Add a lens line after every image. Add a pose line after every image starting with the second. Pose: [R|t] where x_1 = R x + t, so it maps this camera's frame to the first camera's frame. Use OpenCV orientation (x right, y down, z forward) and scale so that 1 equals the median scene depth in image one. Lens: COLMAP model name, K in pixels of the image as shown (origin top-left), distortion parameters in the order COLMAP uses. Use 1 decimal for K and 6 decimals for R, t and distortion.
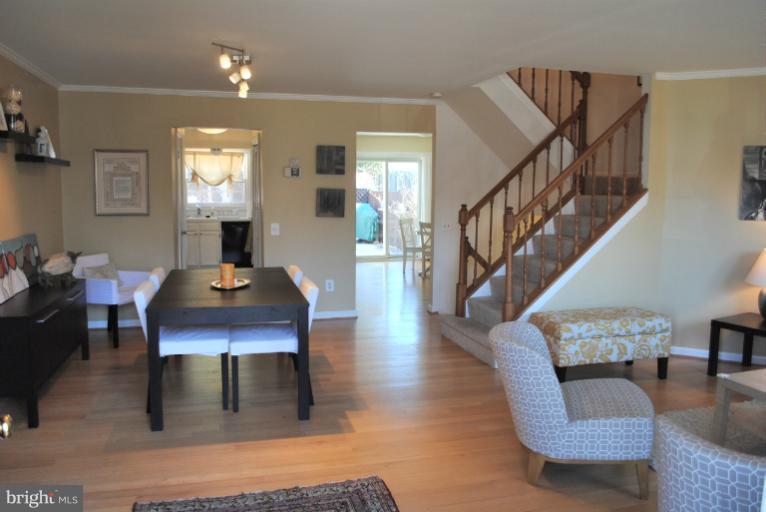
lens RADIAL K [[607.1, 0, 383.0], [0, 607.1, 256.0], [0, 0, 1]] dist [-0.074634, 0.002398]
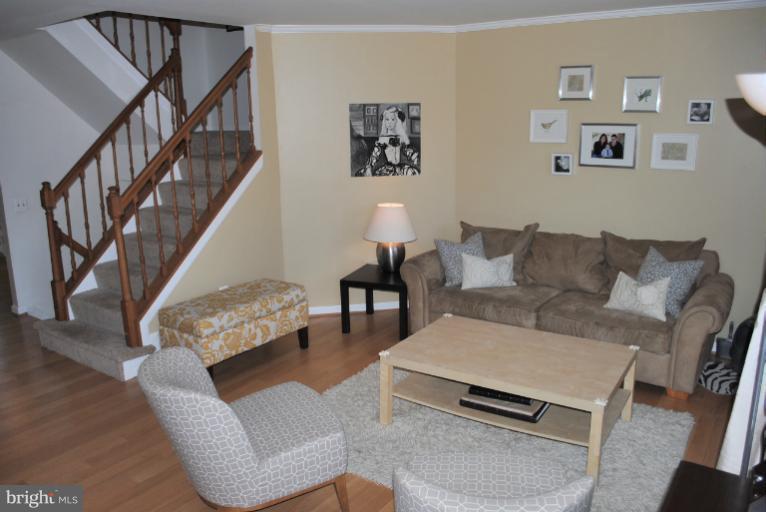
lens RADIAL K [[607.1, 0, 383.0], [0, 607.1, 256.0], [0, 0, 1]] dist [-0.074634, 0.002398]
pose [[0.775816, -0.160307, 0.610255, -0.013849], [0.095858, 0.985905, 0.137122, -0.063735], [-0.623635, -0.047884, 0.780248, 0.139118]]
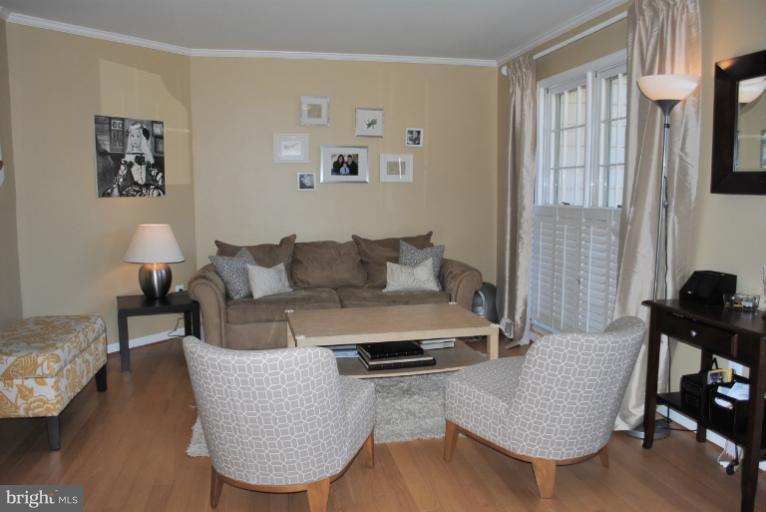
lens RADIAL K [[607.1, 0, 383.0], [0, 607.1, 256.0], [0, 0, 1]] dist [-0.074634, 0.002398]
pose [[0.090143, -0.117528, 0.988970, -0.261404], [0.120473, 0.987007, 0.106314, -0.016670], [-0.988615, 0.109560, 0.103131, 0.477898]]
